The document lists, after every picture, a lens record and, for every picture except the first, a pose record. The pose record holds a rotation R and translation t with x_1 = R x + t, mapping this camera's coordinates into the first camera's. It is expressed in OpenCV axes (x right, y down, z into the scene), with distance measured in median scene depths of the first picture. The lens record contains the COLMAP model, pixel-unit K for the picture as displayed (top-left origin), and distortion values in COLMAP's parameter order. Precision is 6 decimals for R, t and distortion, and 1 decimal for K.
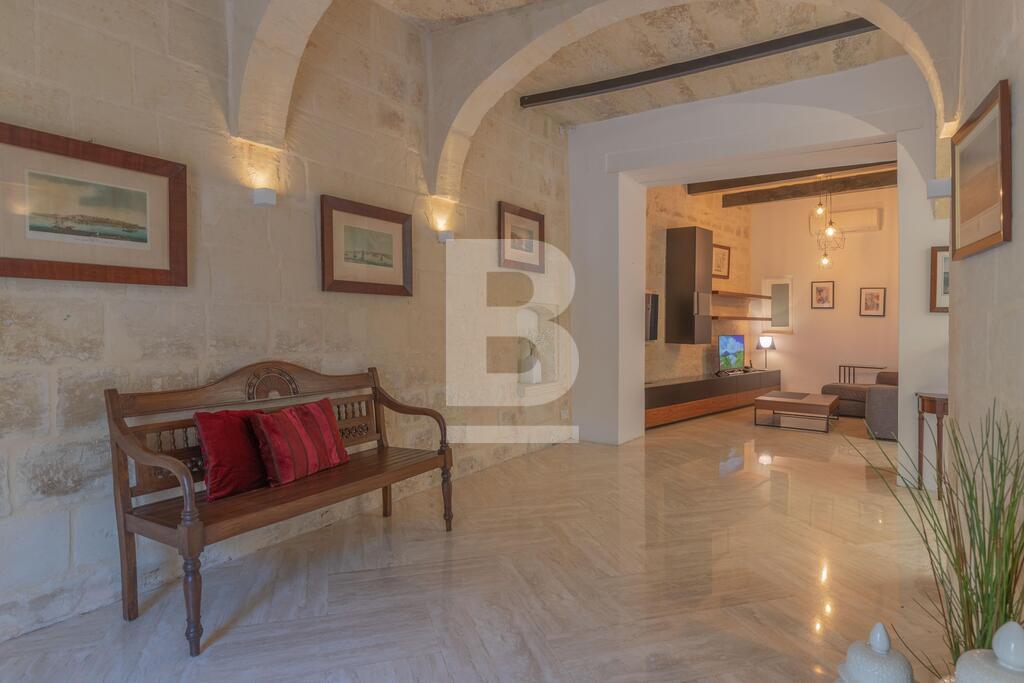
lens RADIAL K [[589.1, 0, 511.2], [0, 589.1, 296.8], [0, 0, 1]] dist [0.013433, -0.001503]
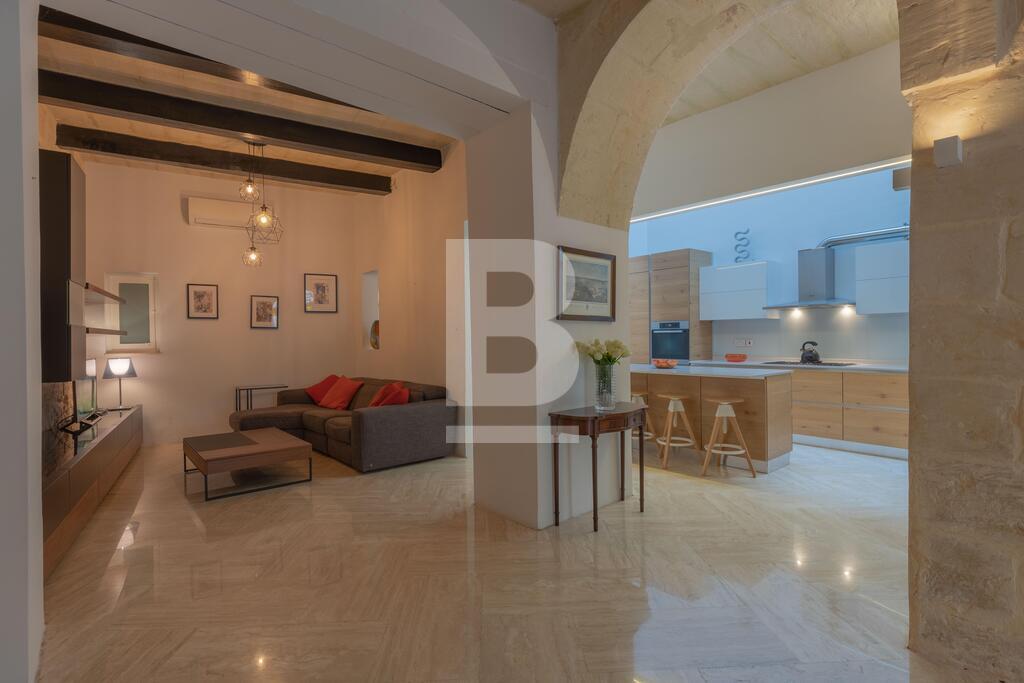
lens RADIAL K [[499.5, 0, 520.6], [0, 499.5, 337.1], [0, 0, 1]] dist [-0.003927, 0.001063]
pose [[0.247645, -0.014333, 0.968745, -0.012063], [-0.028030, 0.999366, 0.021951, 0.018910], [-0.968445, -0.032590, 0.247087, 0.453753]]
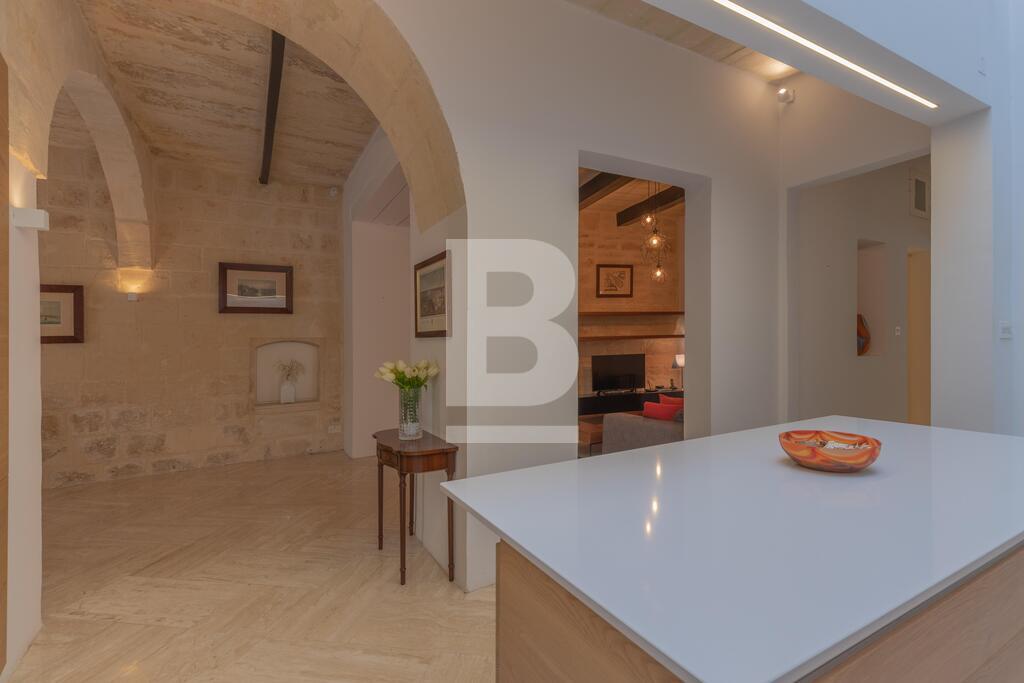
lens RADIAL K [[473.8, 0, 511.0], [0, 473.8, 314.9], [0, 0, 1]] dist [0.005726, -0.000680]
pose [[0.881344, -0.062517, -0.468321, 0.608482], [0.056267, 0.998041, -0.027340, 0.010347], [0.469113, -0.002255, 0.883135, 0.224802]]
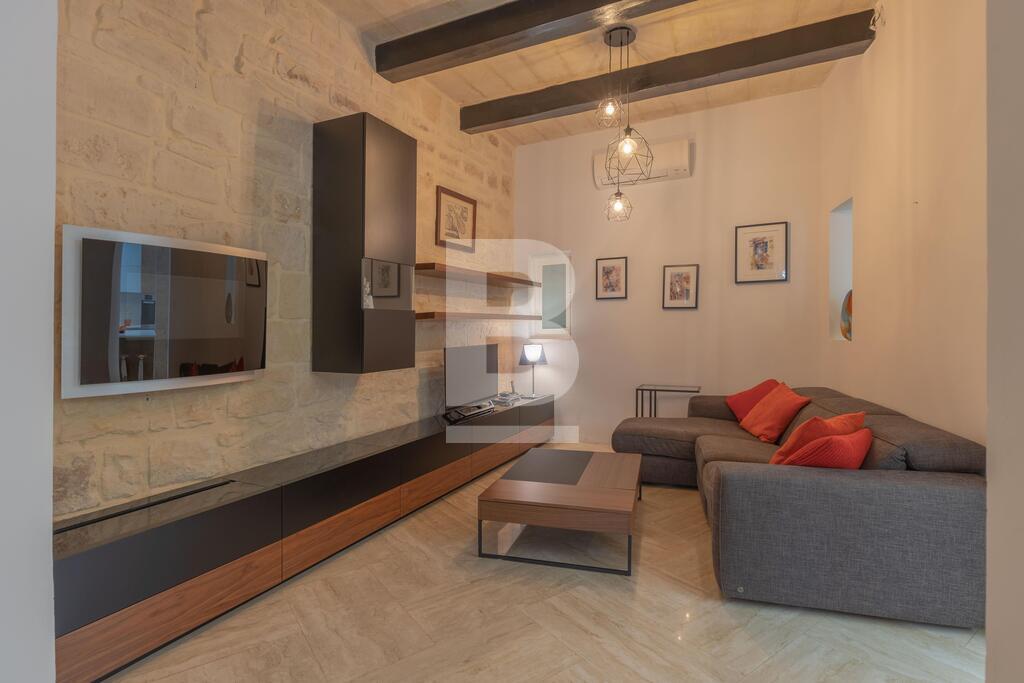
lens RADIAL K [[499.5, 0, 511.5], [0, 499.5, 335.8], [0, 0, 1]] dist [-0.003927, 0.001063]
pose [[0.955534, -0.029132, 0.293439, 0.273246], [0.011677, 0.998066, 0.061062, 0.026644], [-0.294650, -0.054920, 0.954026, 0.534142]]
